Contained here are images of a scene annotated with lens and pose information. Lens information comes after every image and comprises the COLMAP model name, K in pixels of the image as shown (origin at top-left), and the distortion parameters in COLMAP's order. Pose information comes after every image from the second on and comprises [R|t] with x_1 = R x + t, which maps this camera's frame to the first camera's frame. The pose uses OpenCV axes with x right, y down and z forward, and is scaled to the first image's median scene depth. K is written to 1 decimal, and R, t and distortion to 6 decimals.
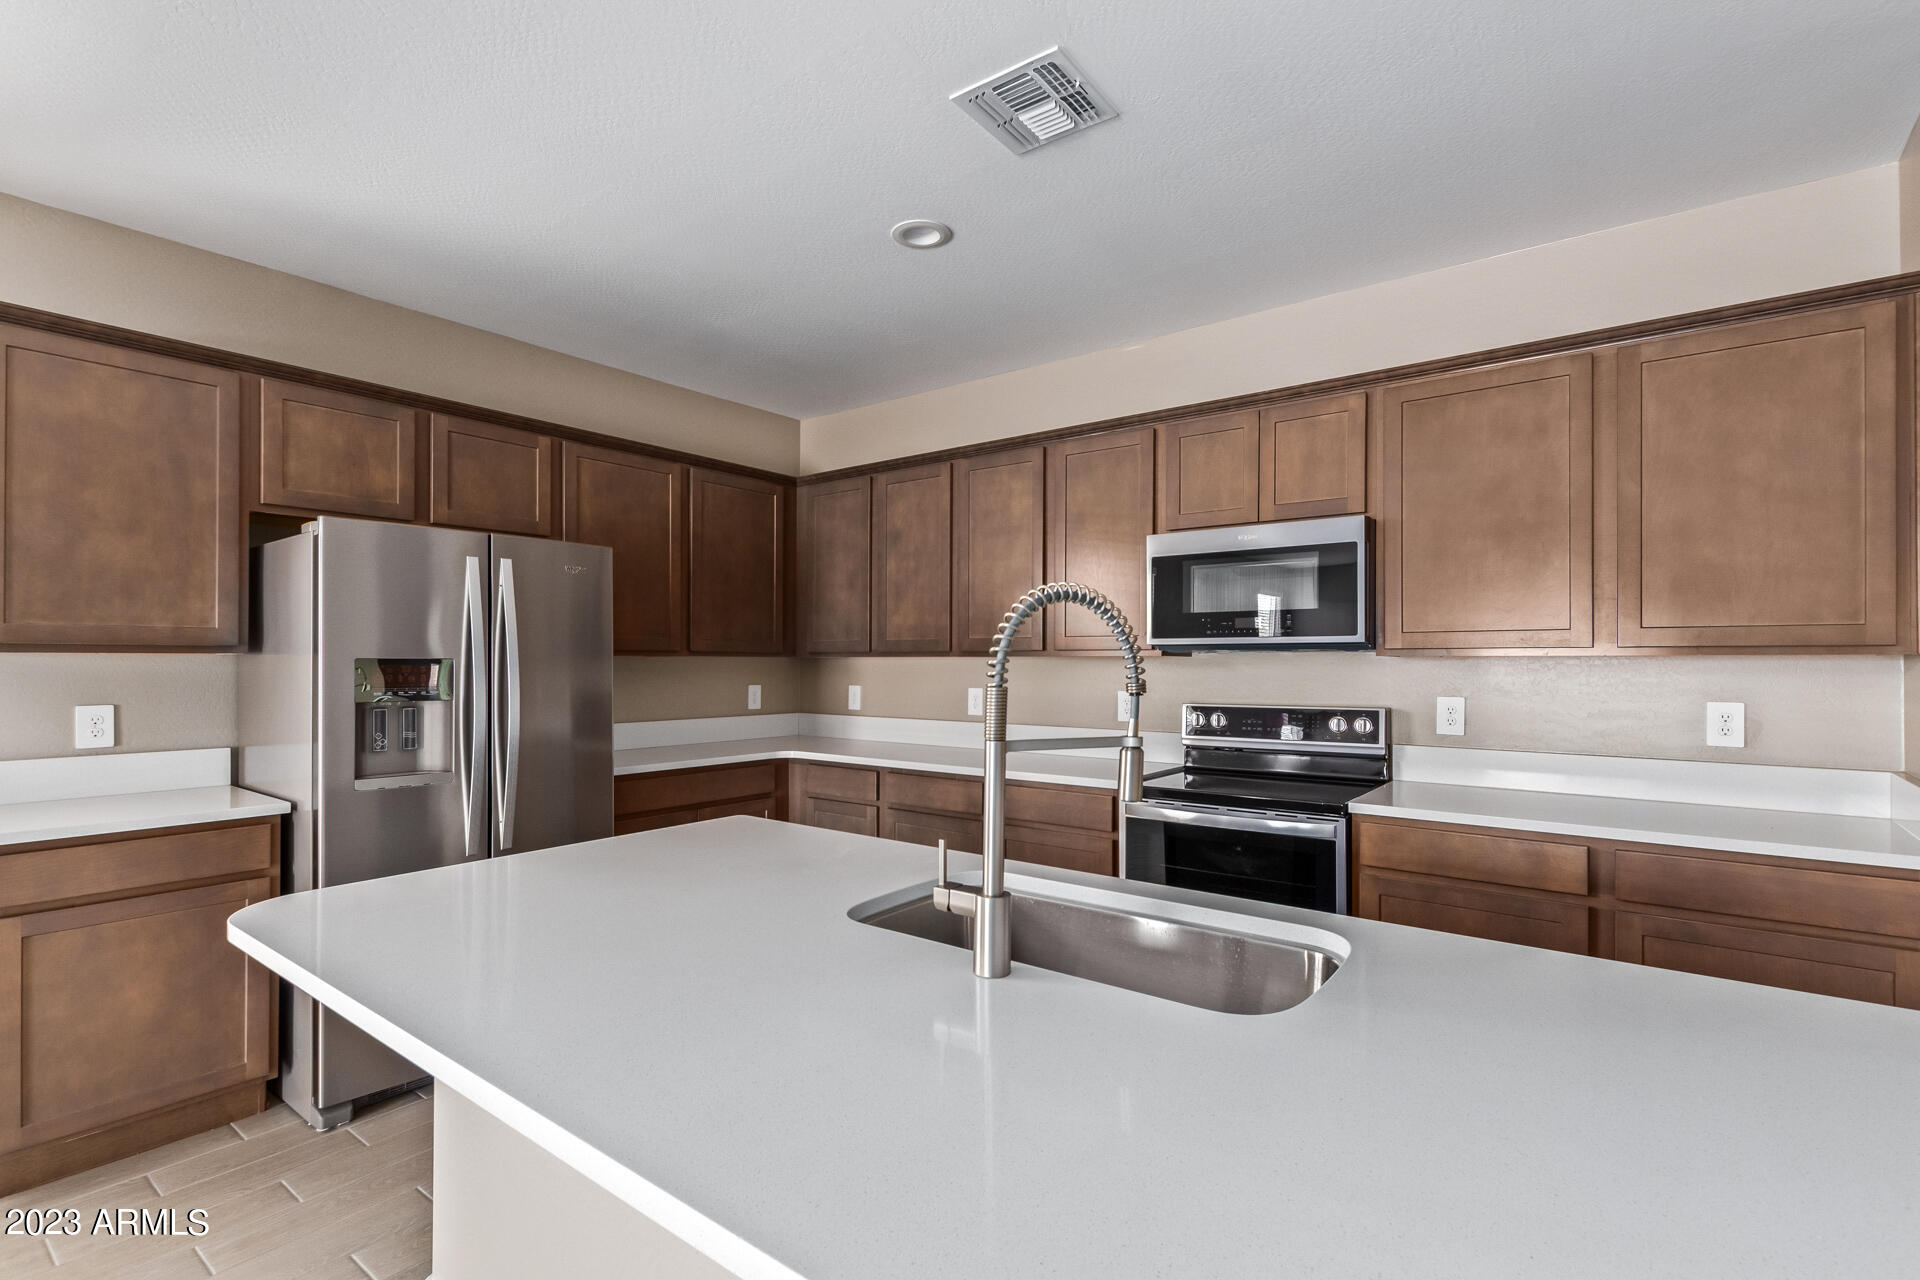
lens RADIAL K [[892.0, 0, 933.8], [0, 892.0, 662.9], [0, 0, 1]] dist [0.000692, -0.000173]
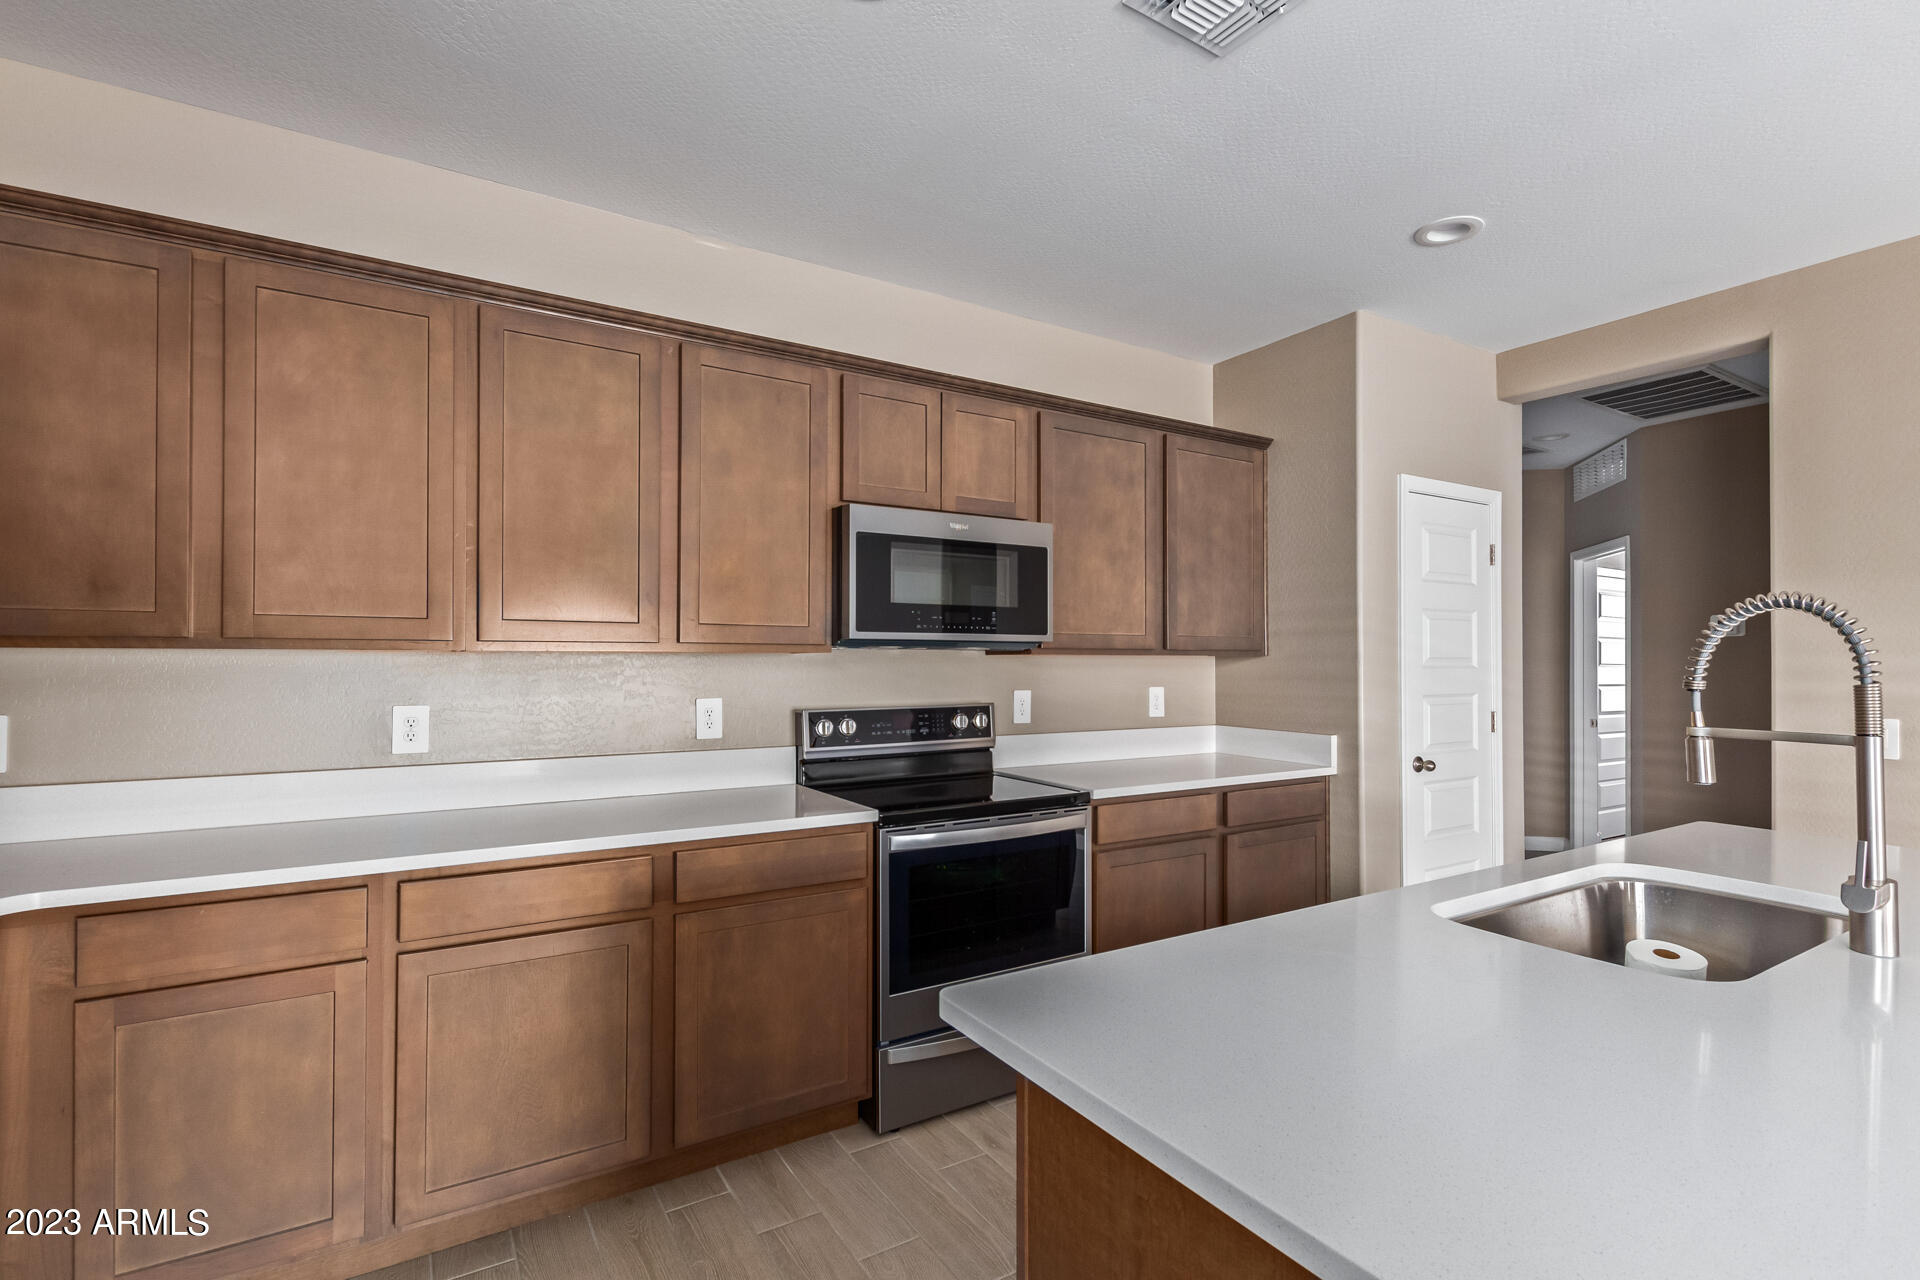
lens RADIAL K [[884.3, 0, 1000.2], [0, 884.3, 655.1], [0, 0, 1]] dist [-0.000672, -0.000546]
pose [[0.325316, 0.005538, 0.945589, -0.485498], [0.000903, 0.999981, -0.006167, -0.000378], [-0.945605, 0.002860, 0.325305, 0.623996]]
